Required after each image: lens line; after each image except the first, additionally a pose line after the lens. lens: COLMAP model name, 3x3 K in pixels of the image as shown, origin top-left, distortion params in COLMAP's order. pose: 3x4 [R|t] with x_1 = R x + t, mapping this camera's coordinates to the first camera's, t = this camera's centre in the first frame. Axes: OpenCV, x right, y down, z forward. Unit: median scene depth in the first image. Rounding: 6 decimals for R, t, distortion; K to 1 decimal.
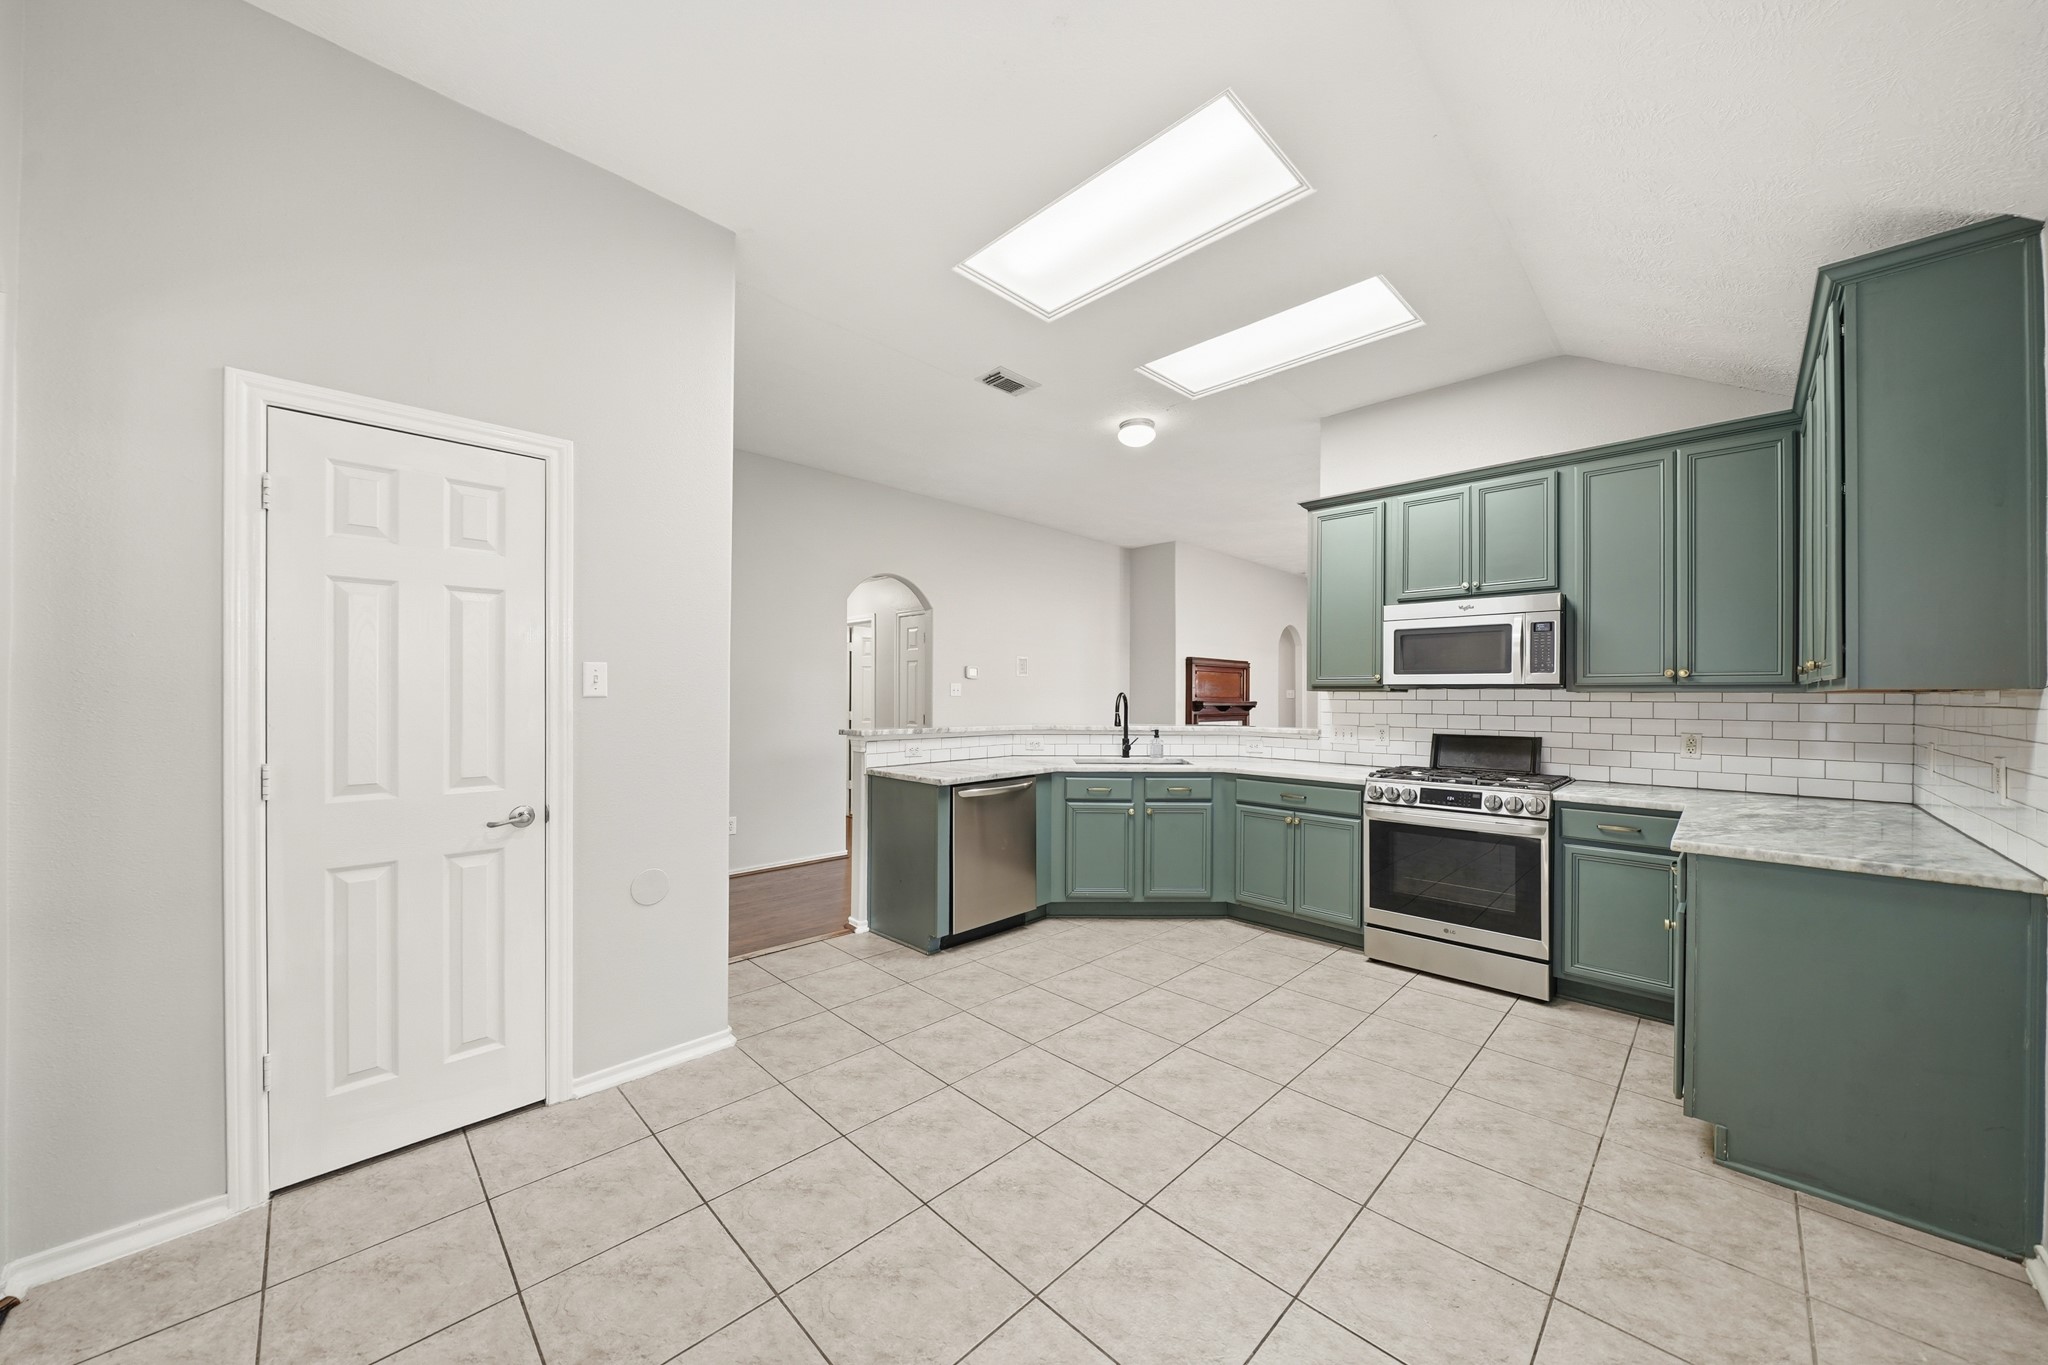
lens RADIAL K [[716.0, 0, 1027.9], [0, 716.0, 694.2], [0, 0, 1]] dist [-0.006641, -0.000198]
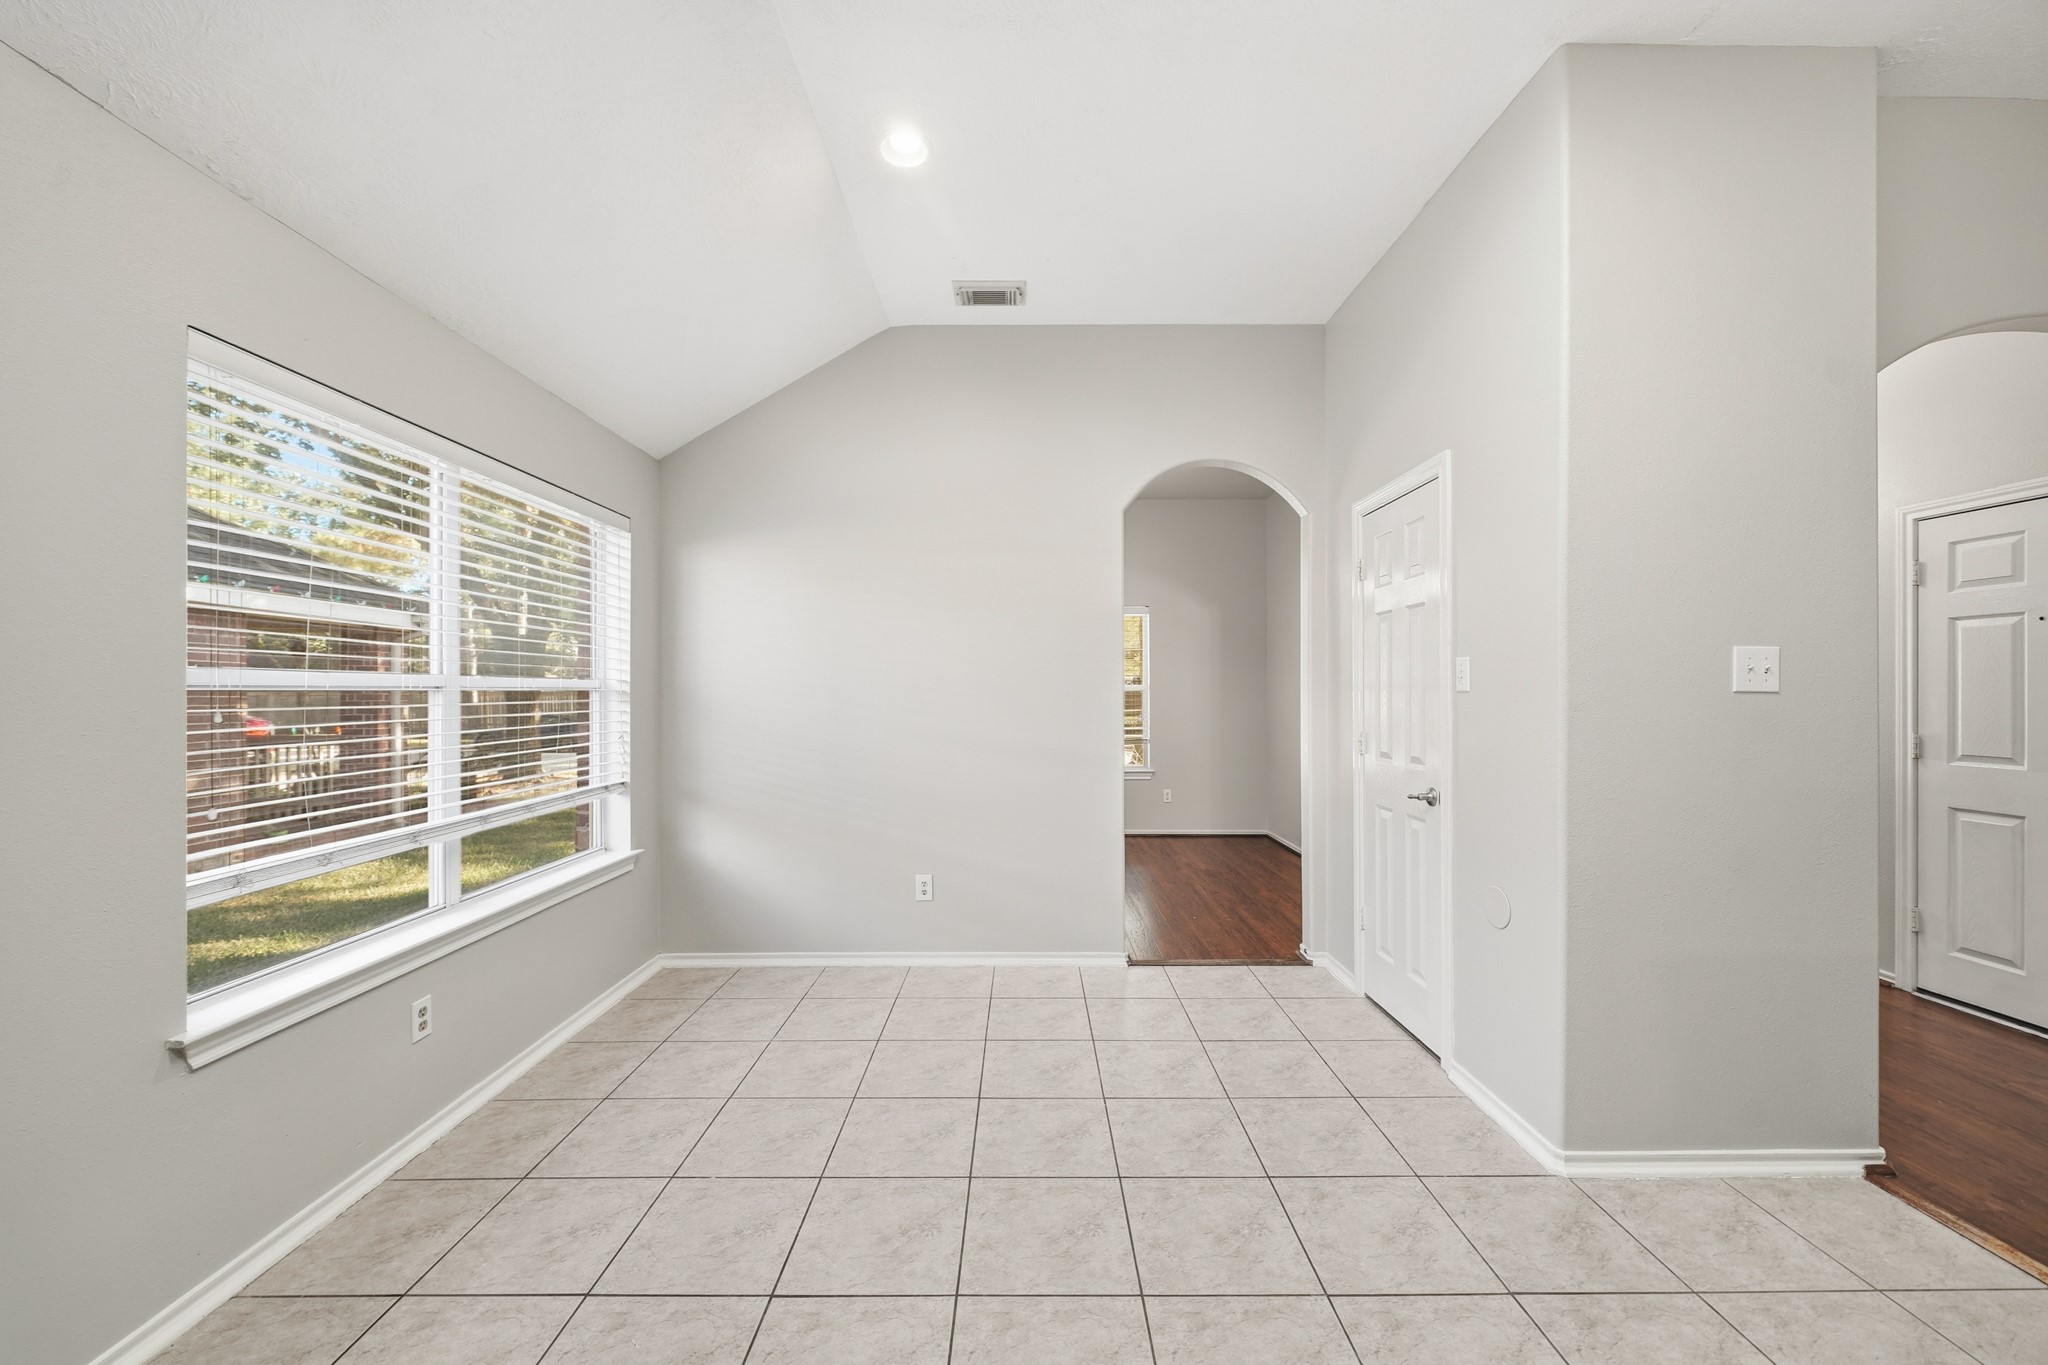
lens RADIAL K [[755.4, 0, 1024.0], [0, 755.4, 682.5], [0, 0, 1]] dist [-0.001683, -0.000147]
pose [[-0.704880, -0.010214, -0.709253, 0.647342], [-0.000513, 0.999903, -0.013889, 0.005896], [0.709326, -0.009426, -0.704818, 1.466170]]
